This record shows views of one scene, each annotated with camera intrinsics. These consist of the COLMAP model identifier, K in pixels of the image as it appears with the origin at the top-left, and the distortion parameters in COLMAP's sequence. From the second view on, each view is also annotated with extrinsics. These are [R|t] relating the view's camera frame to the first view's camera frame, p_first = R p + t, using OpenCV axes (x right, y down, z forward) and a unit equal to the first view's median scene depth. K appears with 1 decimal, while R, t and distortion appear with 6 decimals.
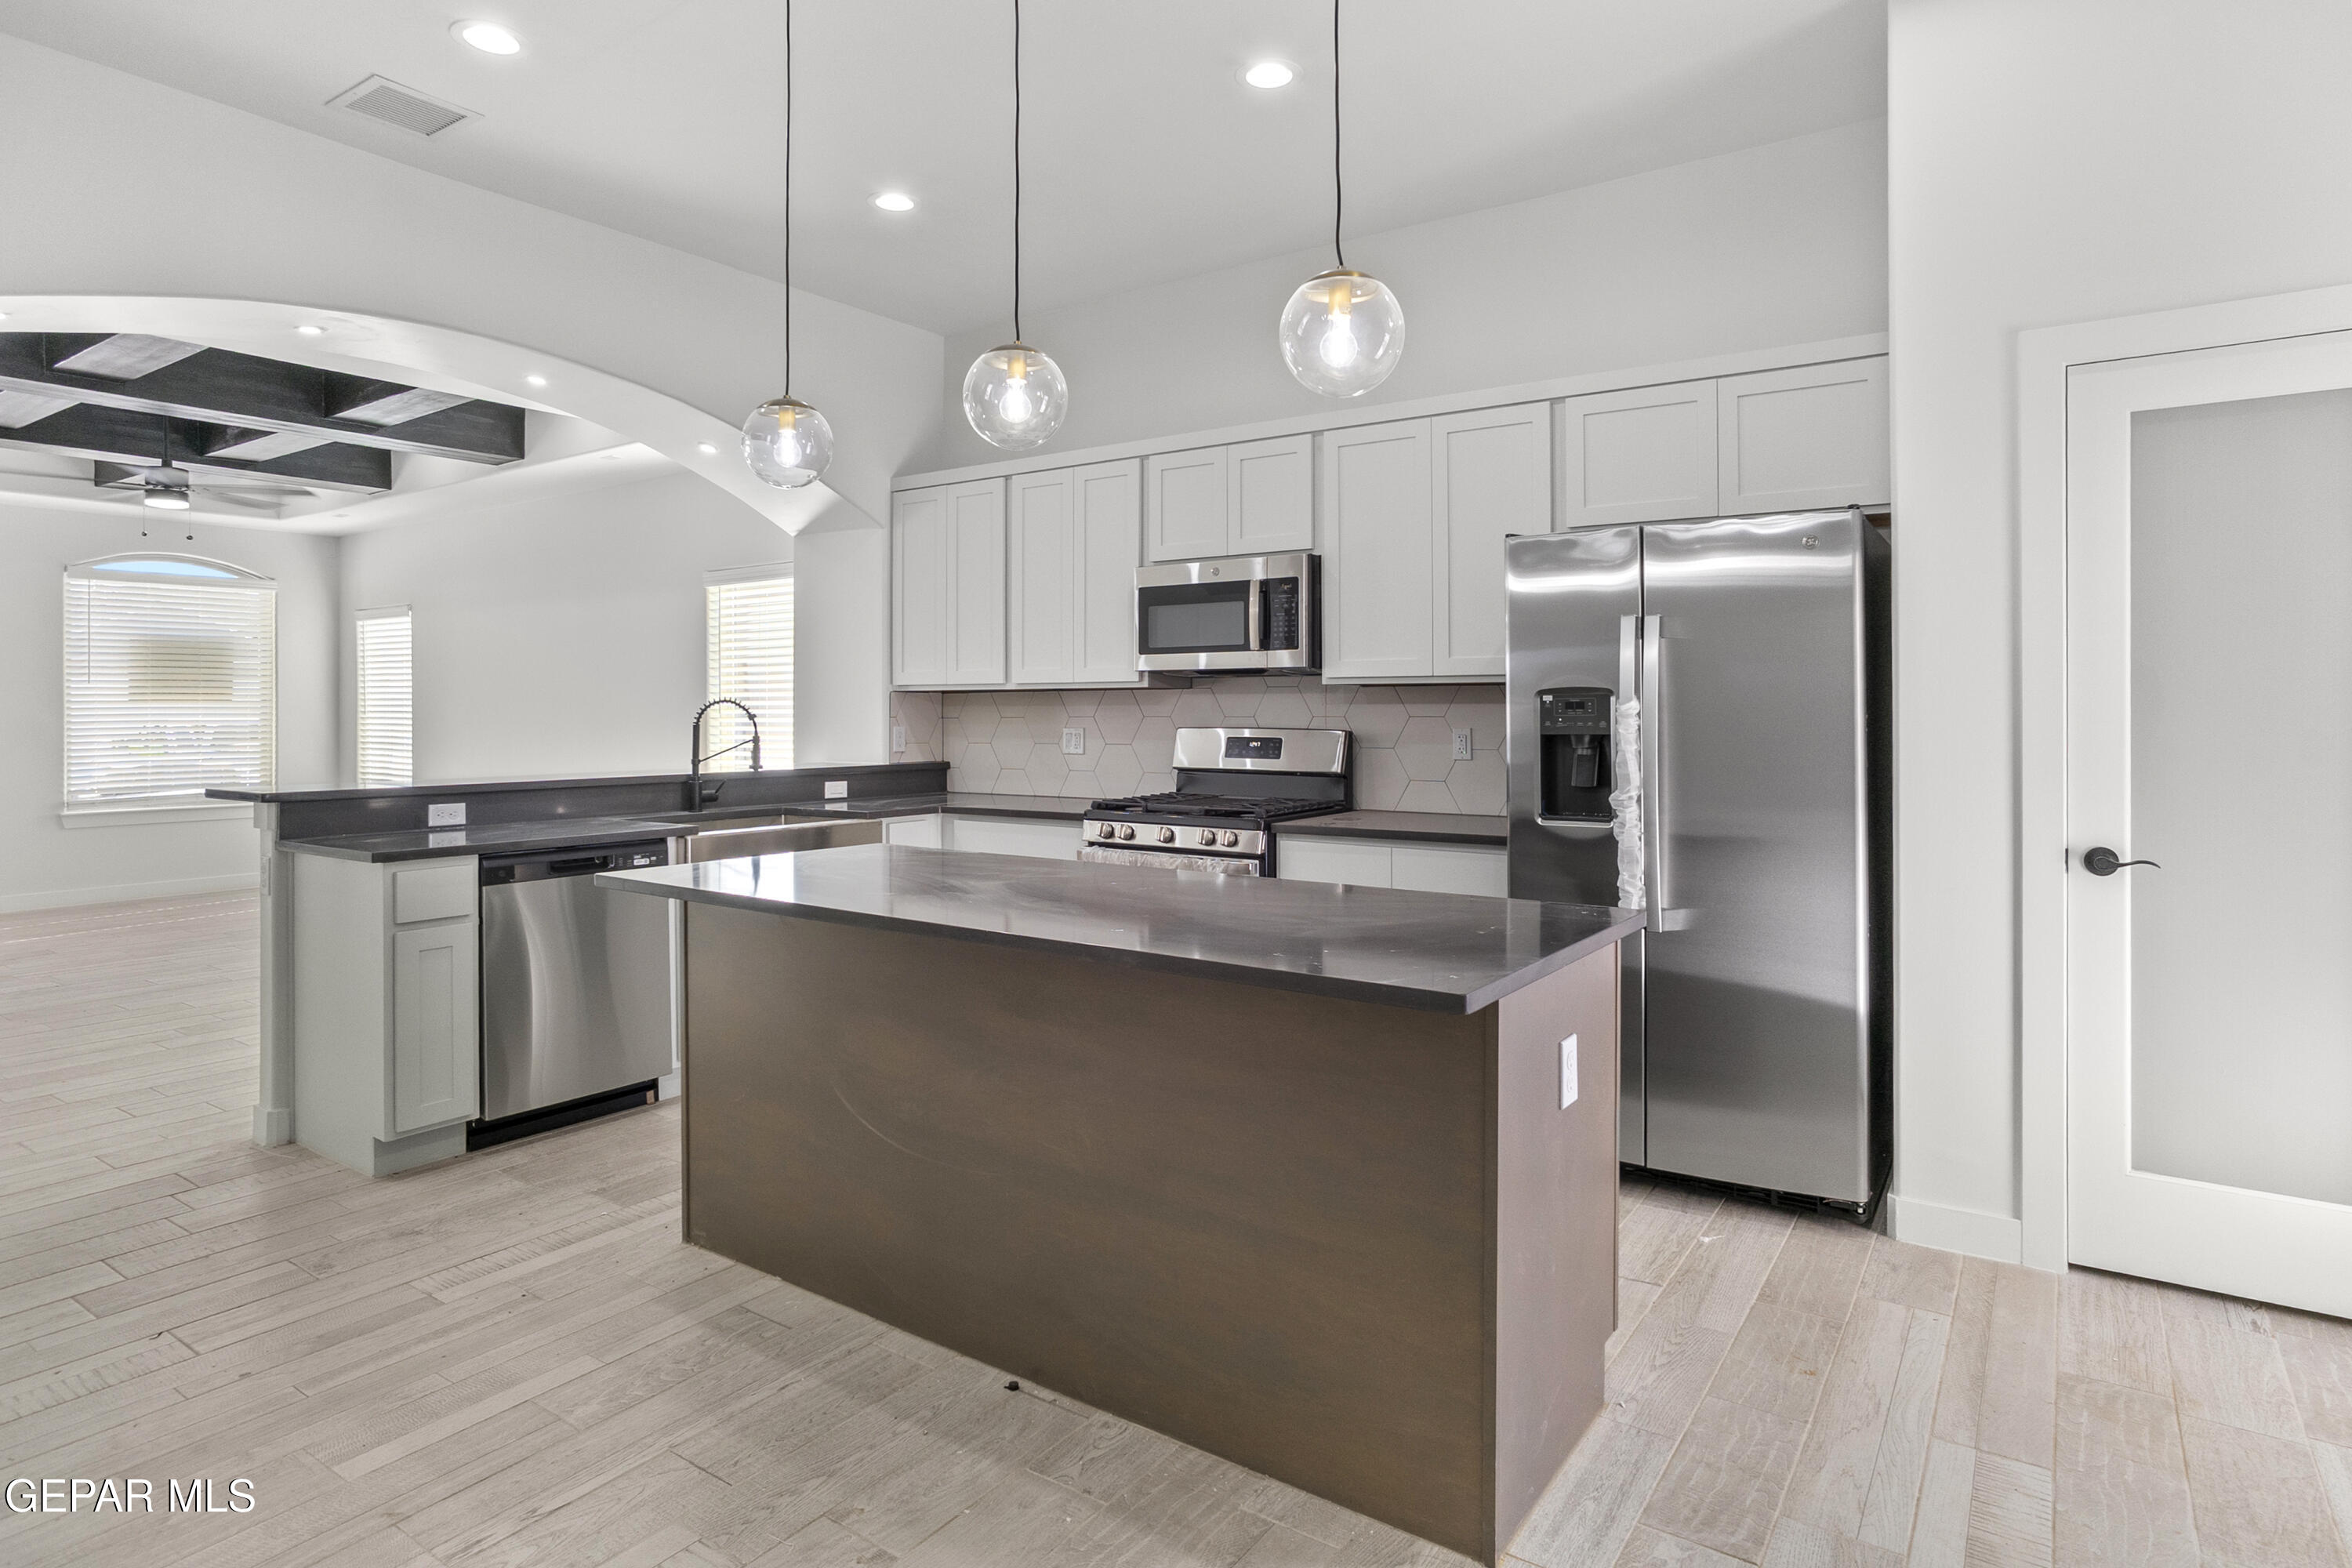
lens RADIAL K [[1276.9, 0, 1187.7], [0, 1276.9, 715.6], [0, 0, 1]] dist [-0.033378, 0.024989]
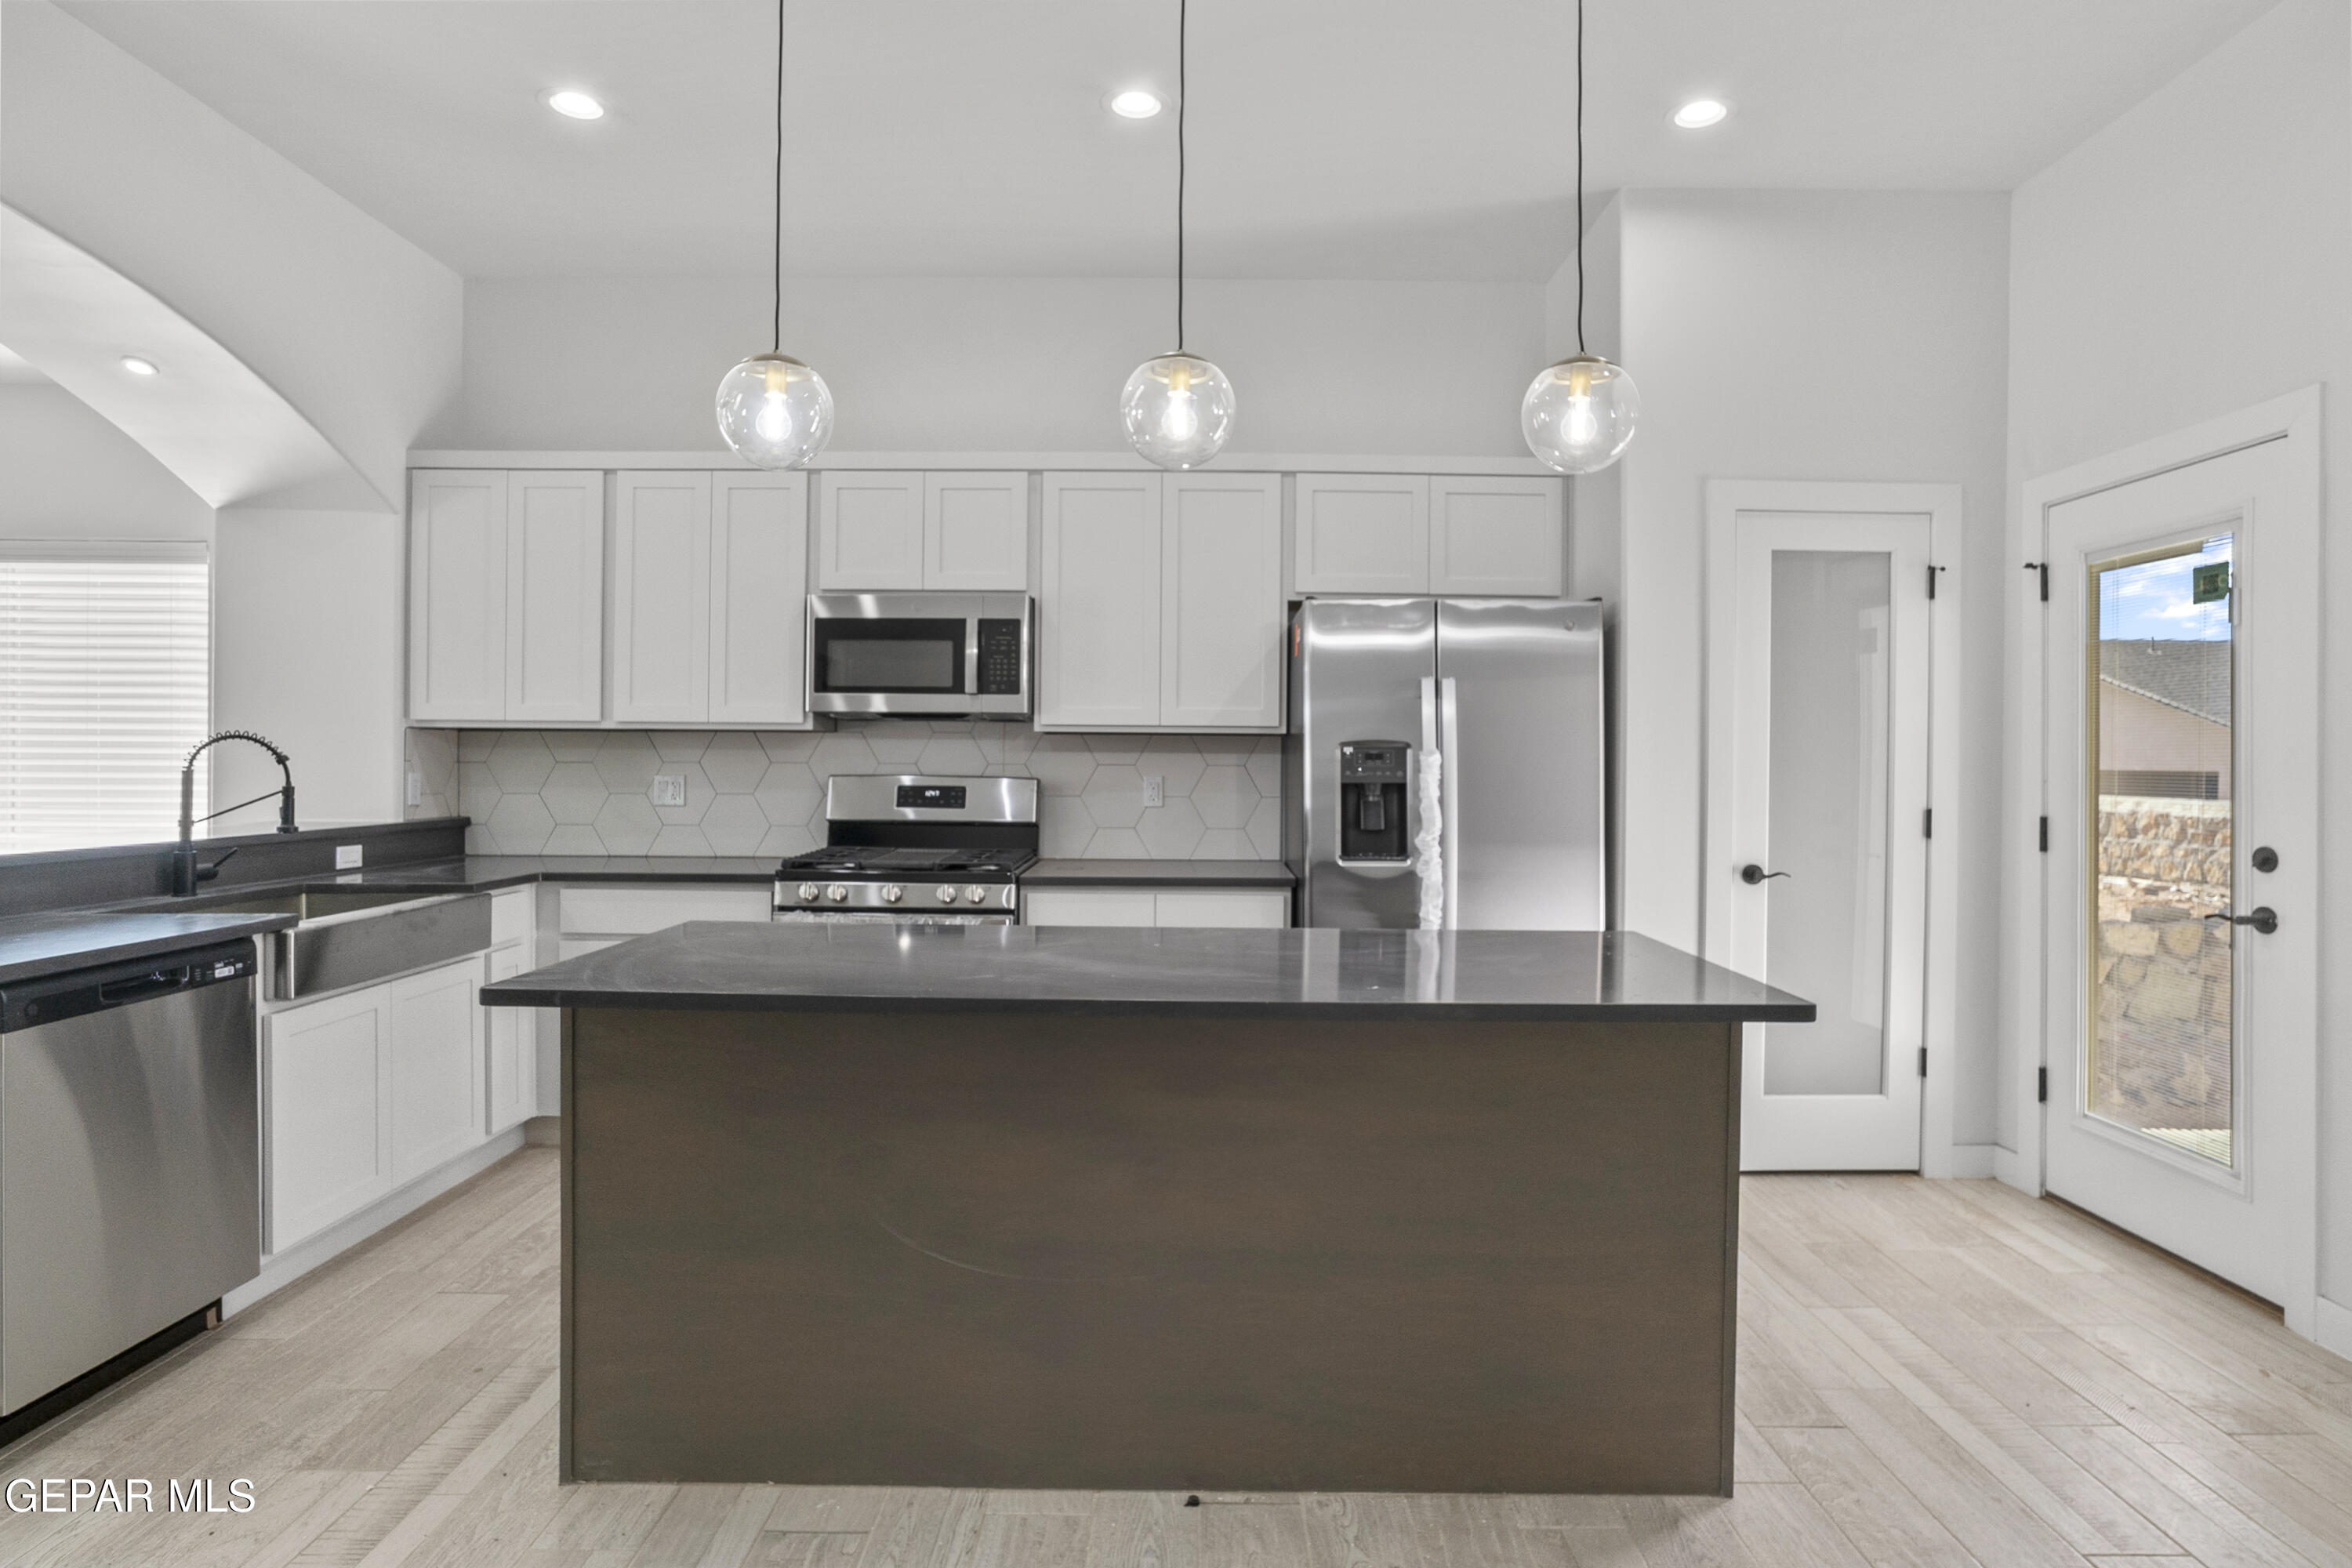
lens RADIAL K [[1276.9, 0, 1117.6], [0, 1276.9, 760.3], [0, 0, 1]] dist [-0.033378, 0.024989]
pose [[0.821966, 0.007889, 0.569481, -0.400932], [-0.007104, 0.999968, -0.003599, 0.001134], [-0.569492, -0.001087, 0.821996, 0.163569]]
